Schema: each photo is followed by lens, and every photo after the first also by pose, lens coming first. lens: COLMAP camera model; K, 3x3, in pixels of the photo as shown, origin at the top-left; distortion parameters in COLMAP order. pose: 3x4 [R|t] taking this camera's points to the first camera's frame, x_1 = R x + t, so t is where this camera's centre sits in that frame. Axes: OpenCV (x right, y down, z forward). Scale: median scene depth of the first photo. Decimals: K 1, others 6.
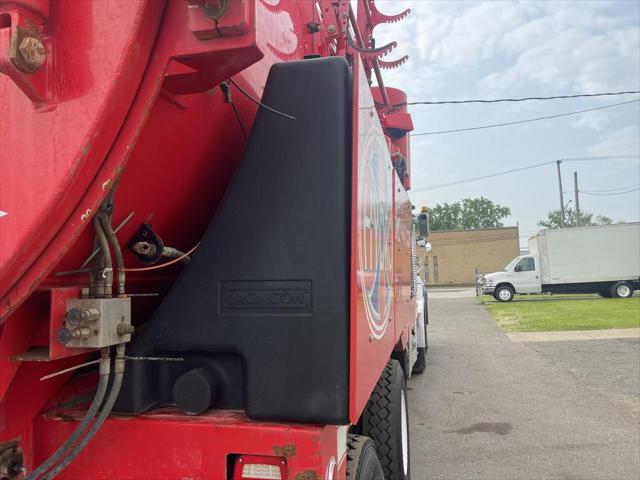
lens RADIAL K [[487.8, 0, 317.5], [0, 487.8, 243.1], [0, 0, 1]] dist [0.075868, -0.095720]
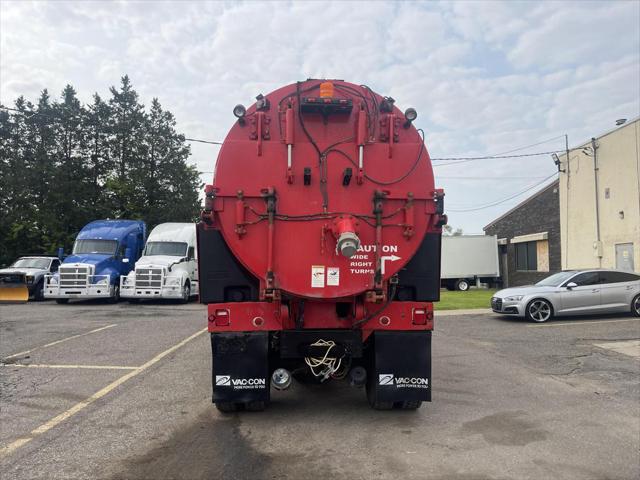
lens RADIAL K [[487.8, 0, 312.1], [0, 487.8, 242.2], [0, 0, 1]] dist [0.075868, -0.095720]
pose [[0.964282, 0.047333, 0.260615, -2.277943], [-0.050882, 0.998681, 0.006883, -0.166938], [-0.259945, -0.019898, 0.965418, -3.101972]]
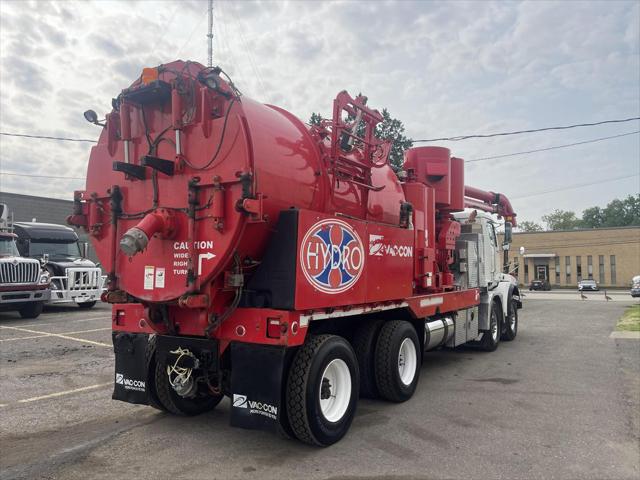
lens RADIAL K [[487.8, 0, 308.2], [0, 487.8, 245.6], [0, 0, 1]] dist [0.075868, -0.095720]
pose [[0.937868, 0.013413, -0.346734, 1.364496], [-0.007363, 0.999797, 0.018759, -0.183235], [0.346915, -0.015040, 0.937776, -2.311257]]
